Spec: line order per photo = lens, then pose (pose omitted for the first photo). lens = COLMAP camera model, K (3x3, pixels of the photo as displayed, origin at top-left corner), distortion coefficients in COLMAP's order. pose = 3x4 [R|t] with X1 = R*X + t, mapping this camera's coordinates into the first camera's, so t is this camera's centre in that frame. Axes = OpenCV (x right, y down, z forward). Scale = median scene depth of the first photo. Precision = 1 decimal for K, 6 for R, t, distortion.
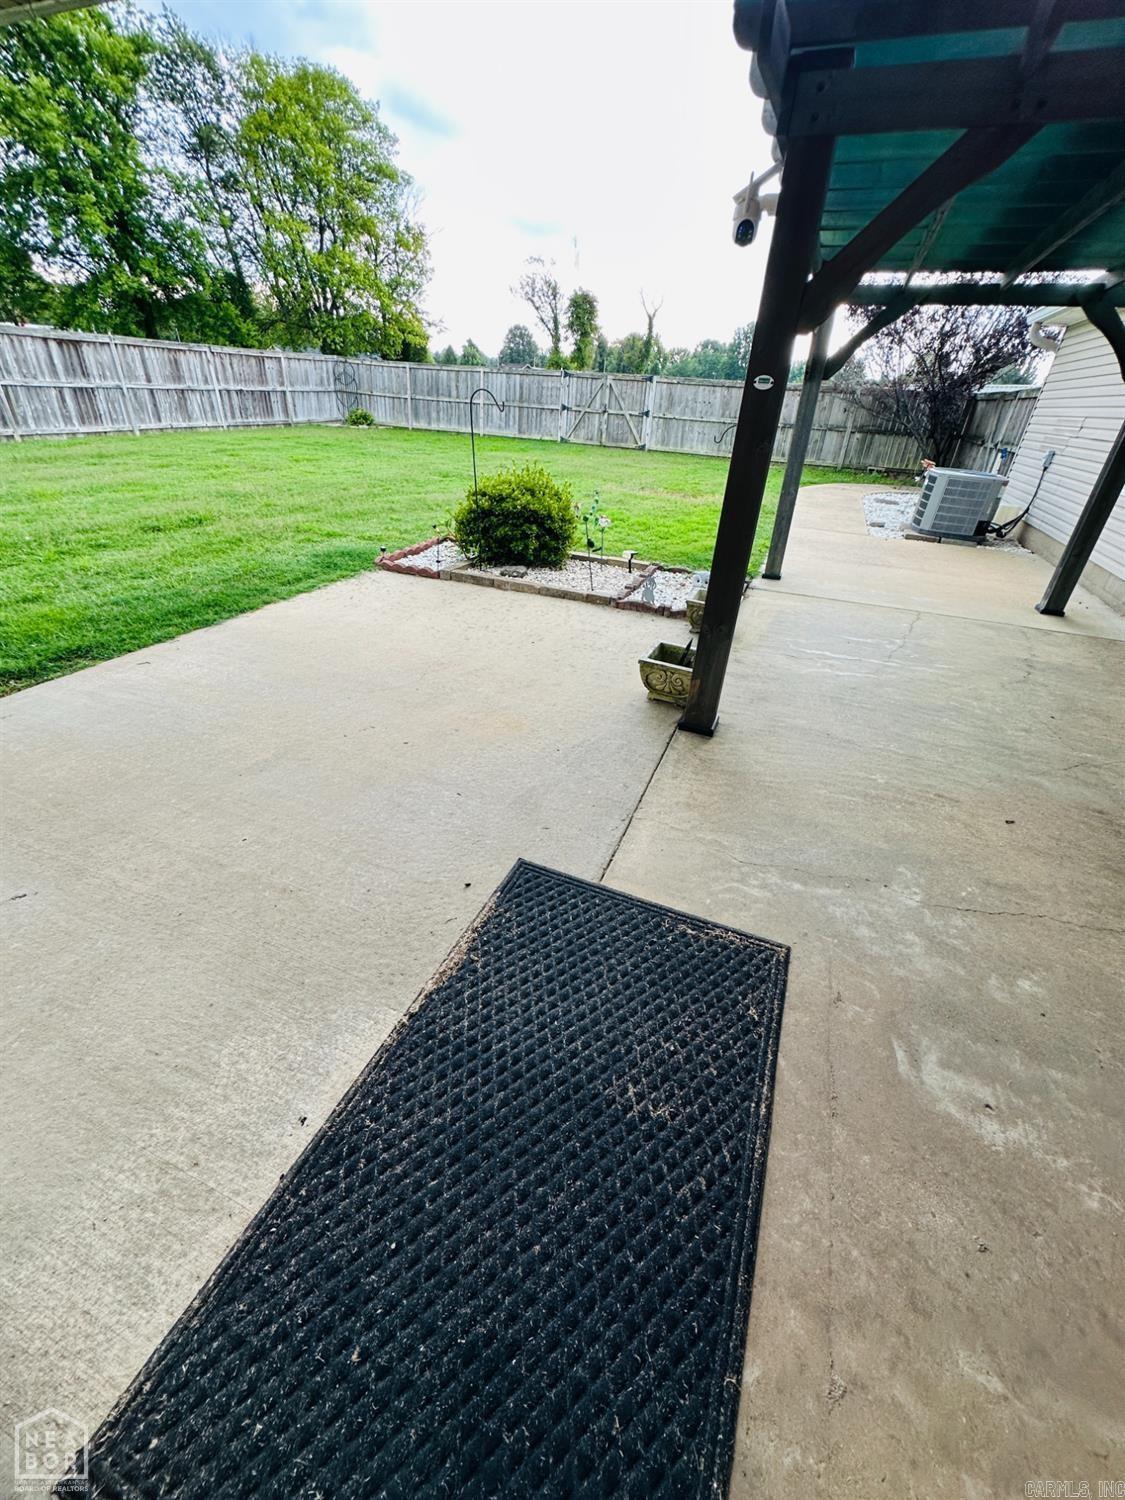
lens RADIAL K [[602.1, 0, 562.5], [0, 602.1, 750.0], [0, 0, 1]] dist [-0.001982, 0.000119]
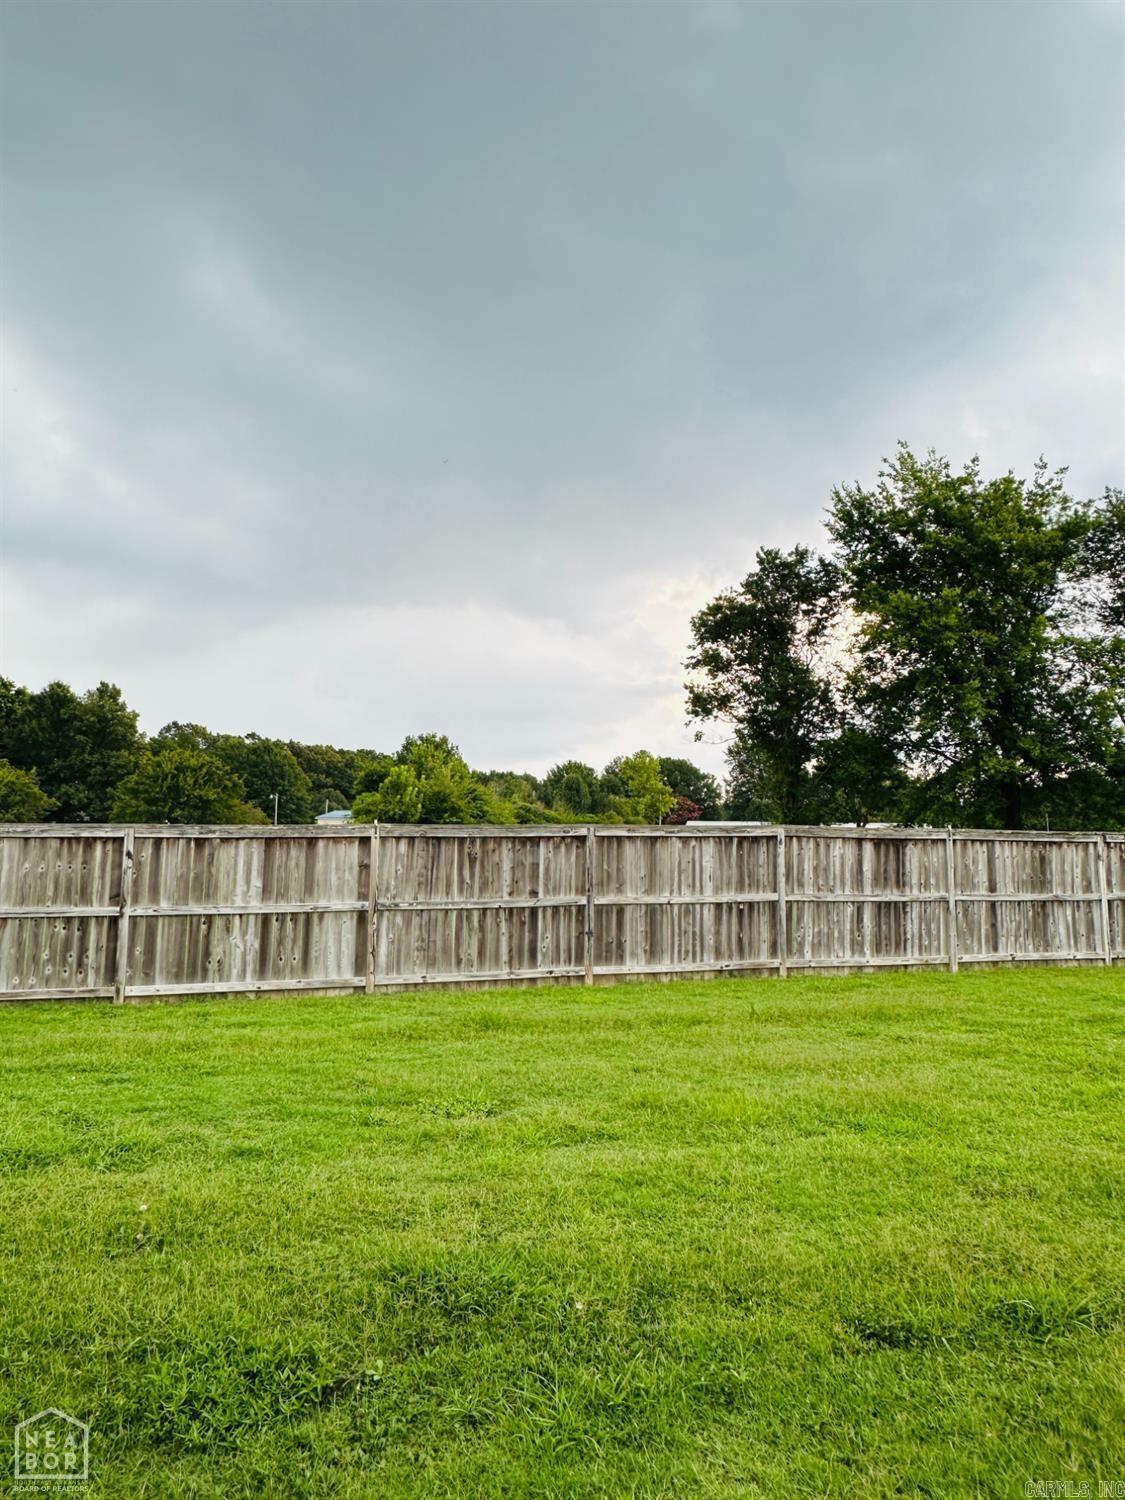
lens RADIAL K [[960.7, 0, 562.5], [0, 960.7, 750.0], [0, 0, 1]] dist [-0.003093, -0.001381]
pose [[0.578943, -0.130141, -0.804915, -0.128470], [-0.403286, 0.812271, -0.421398, -0.131473], [0.708650, 0.568576, 0.417774, 0.189215]]
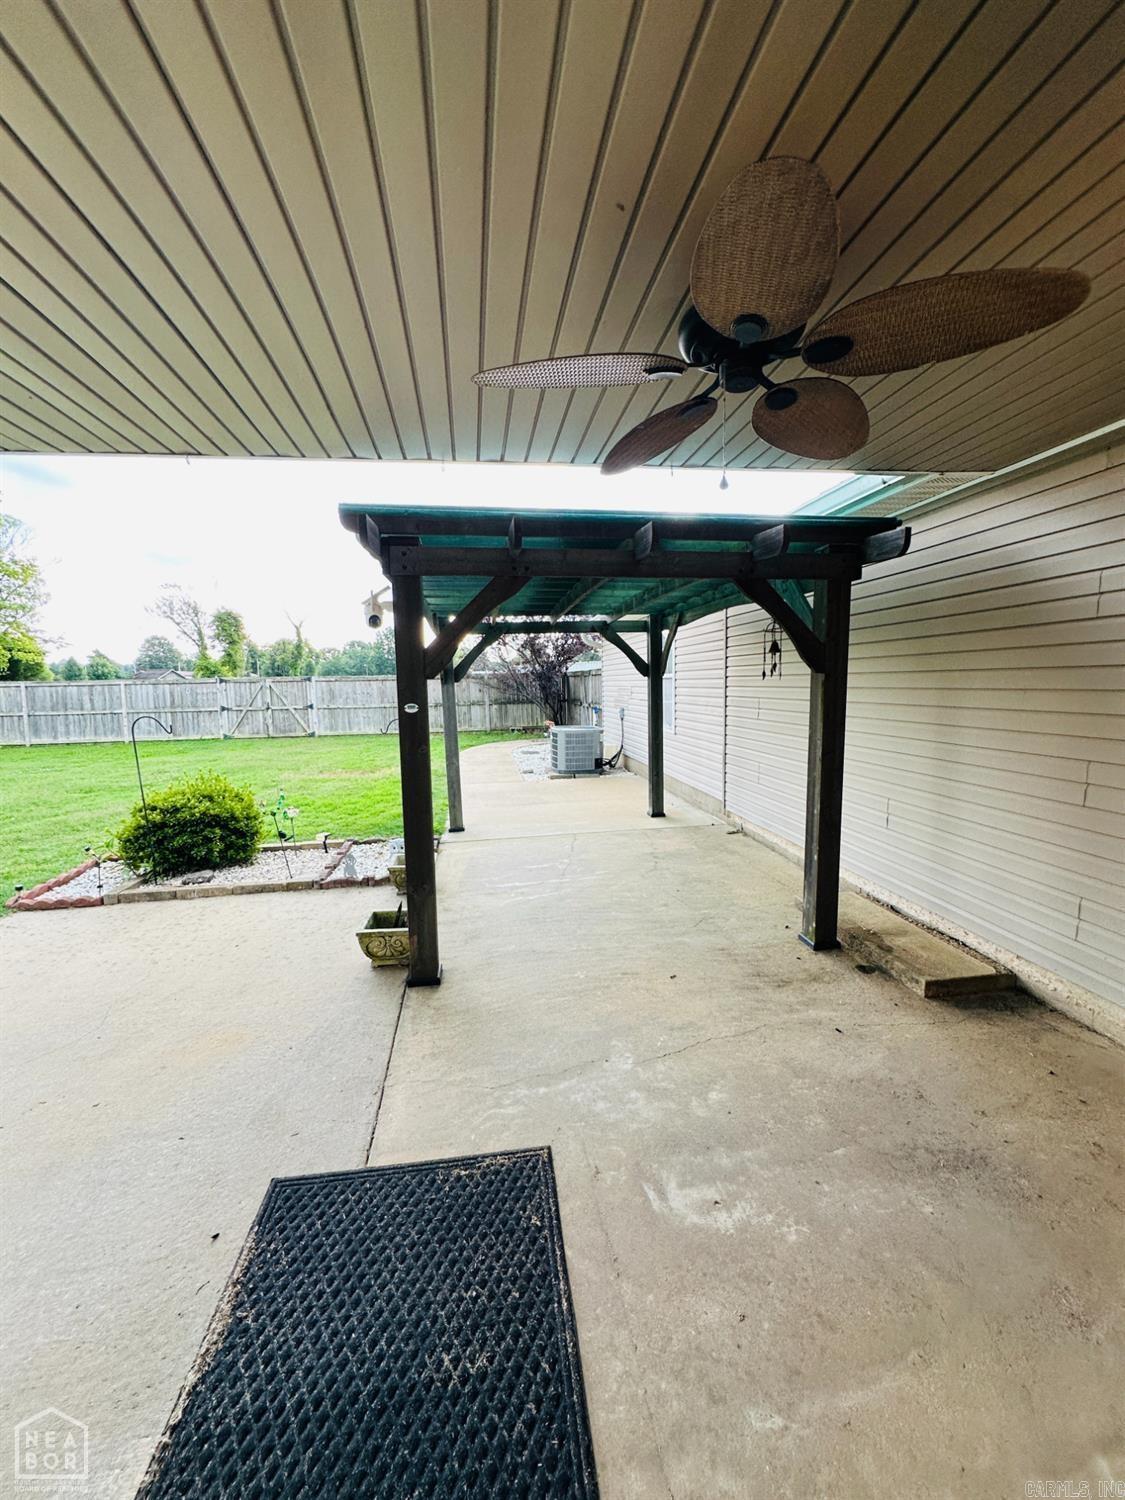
lens RADIAL K [[602.1, 0, 562.5], [0, 602.1, 750.0], [0, 0, 1]] dist [-0.001982, 0.000119]
pose [[0.864193, -0.129432, 0.486227, -0.025526], [0.314866, 0.892865, -0.321948, 0.014285], [-0.392465, 0.431322, 0.812362, -0.113794]]
